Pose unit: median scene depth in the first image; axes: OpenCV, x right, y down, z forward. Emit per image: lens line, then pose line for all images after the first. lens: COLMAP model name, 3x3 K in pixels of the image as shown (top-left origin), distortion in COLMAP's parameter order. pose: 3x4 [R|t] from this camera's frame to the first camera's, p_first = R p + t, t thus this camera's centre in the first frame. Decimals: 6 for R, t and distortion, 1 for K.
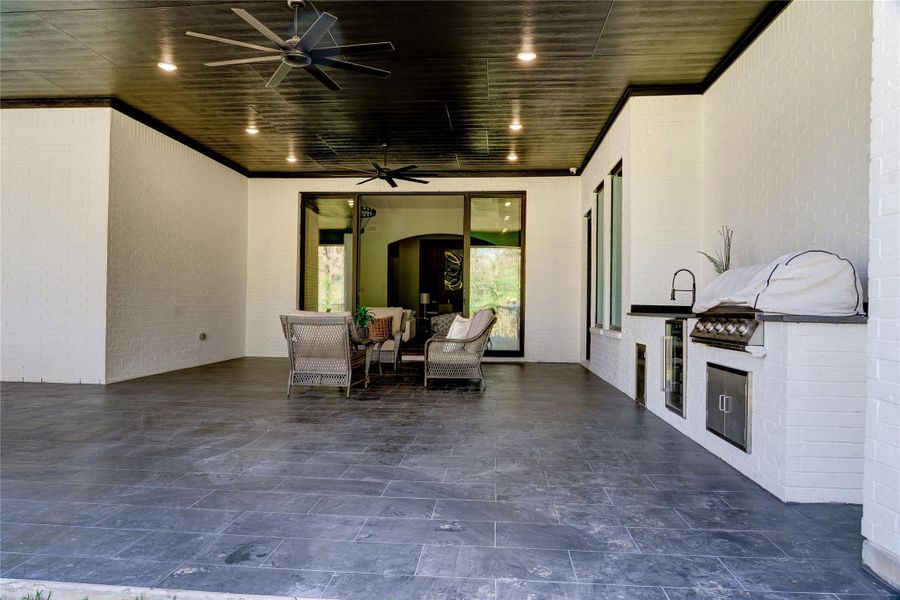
lens RADIAL K [[608.0, 0, 449.2], [0, 608.0, 300.6], [0, 0, 1]] dist [-0.026817, 0.004805]
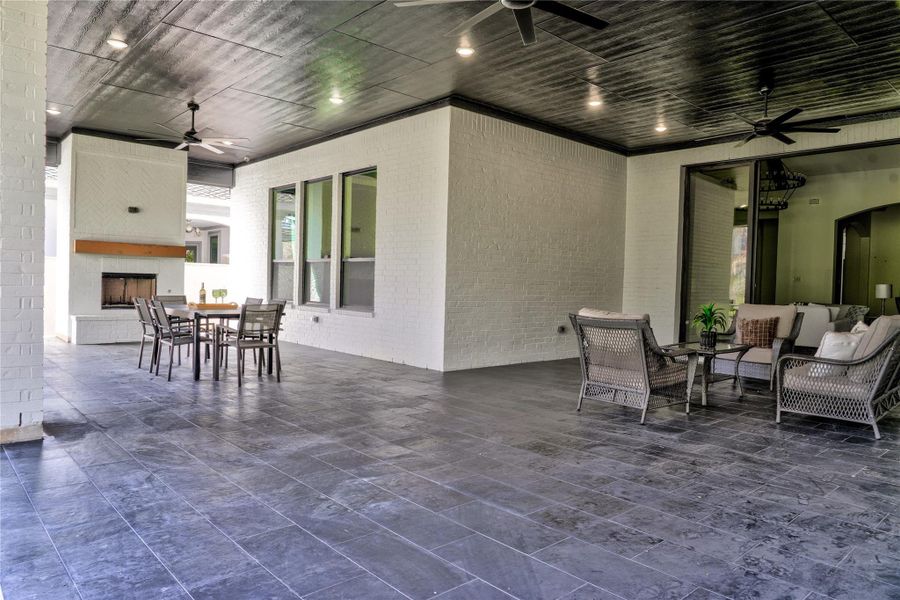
lens RADIAL K [[608.0, 0, 449.9], [0, 608.0, 300.6], [0, 0, 1]] dist [-0.026817, 0.004805]
pose [[0.725521, 0.027504, -0.687650, 0.180192], [-0.010821, 0.999533, 0.028561, -0.017209], [0.688114, -0.013280, 0.725481, 0.262649]]
